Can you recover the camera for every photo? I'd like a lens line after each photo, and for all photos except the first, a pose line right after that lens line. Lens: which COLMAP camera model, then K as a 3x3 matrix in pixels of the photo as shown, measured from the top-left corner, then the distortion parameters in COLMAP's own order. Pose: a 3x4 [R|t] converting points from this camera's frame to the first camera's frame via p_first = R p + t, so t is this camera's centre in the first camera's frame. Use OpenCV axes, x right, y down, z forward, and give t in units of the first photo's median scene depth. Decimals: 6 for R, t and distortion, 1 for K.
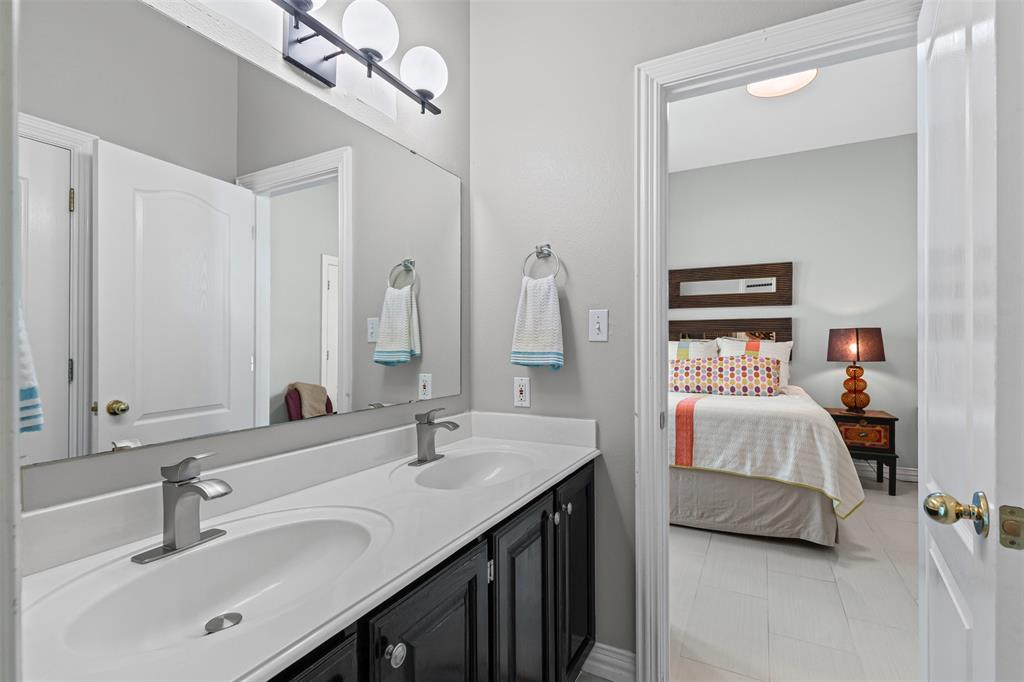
lens RADIAL K [[463.0, 0, 519.9], [0, 463.0, 353.6], [0, 0, 1]] dist [0.003773, -0.000792]
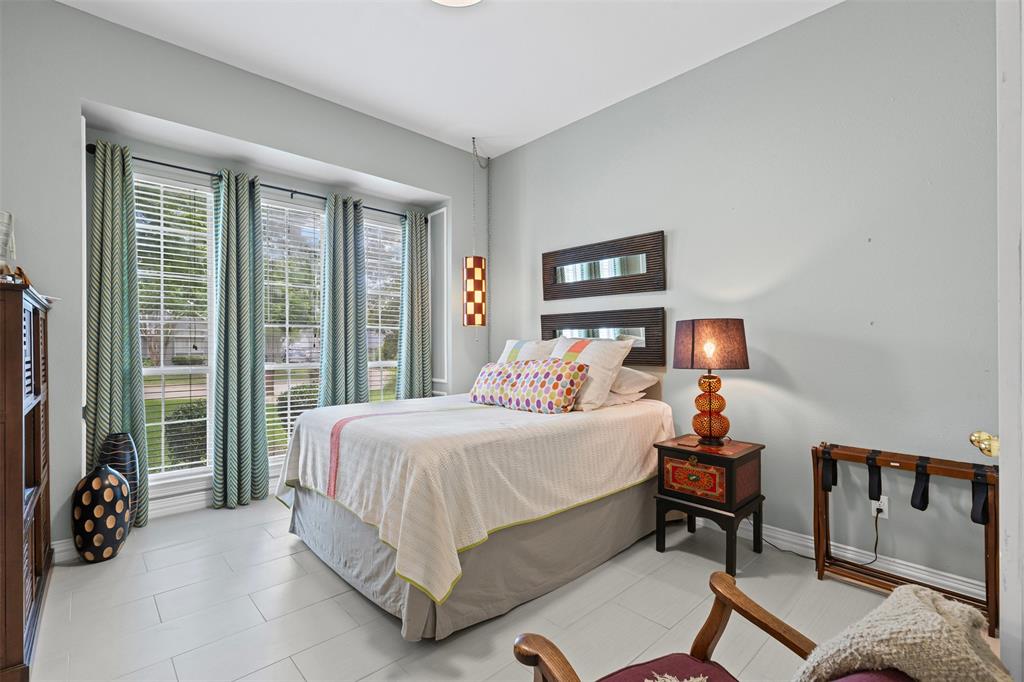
lens RADIAL K [[463.0, 0, 519.9], [0, 463.0, 353.6], [0, 0, 1]] dist [0.003773, -0.000792]
pose [[0.948929, 0.009377, -0.315349, 0.669913], [-0.010609, 0.999941, -0.002190, -0.001392], [0.315310, 0.005424, 0.948973, 0.266455]]
